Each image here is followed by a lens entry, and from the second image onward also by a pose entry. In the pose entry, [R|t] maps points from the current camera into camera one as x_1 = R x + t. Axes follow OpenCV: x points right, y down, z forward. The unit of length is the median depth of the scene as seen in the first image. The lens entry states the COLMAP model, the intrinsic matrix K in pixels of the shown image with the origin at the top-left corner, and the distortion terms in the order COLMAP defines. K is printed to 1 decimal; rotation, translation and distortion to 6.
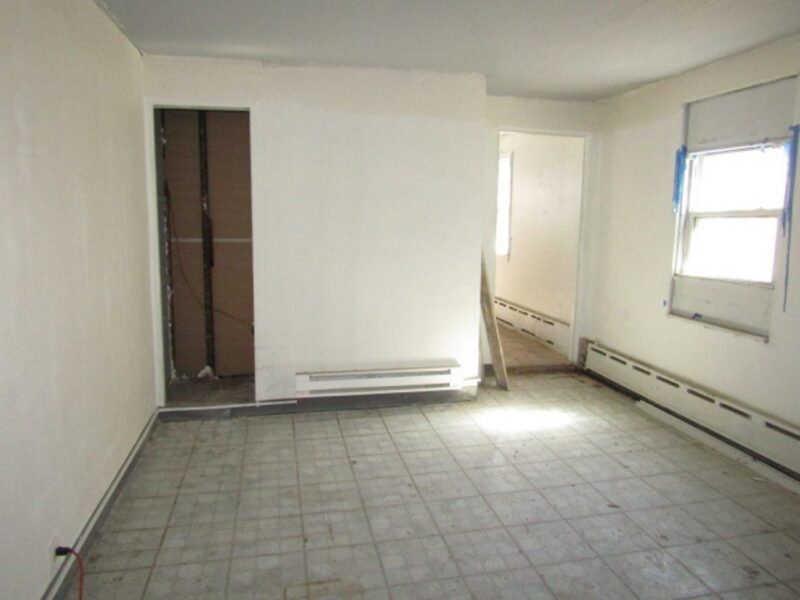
lens RADIAL K [[573.5, 0, 400.0], [0, 573.5, 300.0], [0, 0, 1]] dist [-0.002650, -0.001037]
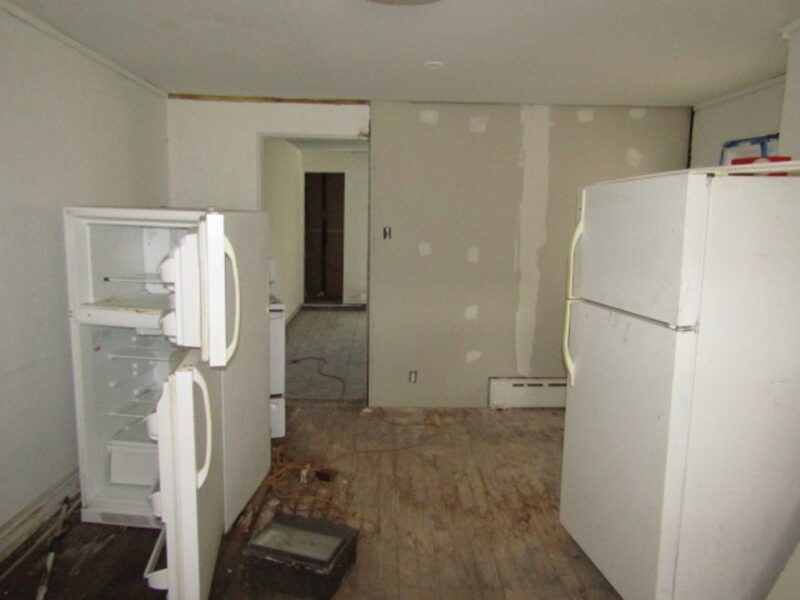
lens RADIAL K [[573.5, 0, 400.0], [0, 573.5, 300.0], [0, 0, 1]] dist [-0.002650, -0.001037]
pose [[0.982557, 0.031466, -0.183278, 0.369807], [-0.035278, 0.999223, -0.017573, 0.194257], [0.182582, 0.023732, 0.982904, -1.131166]]
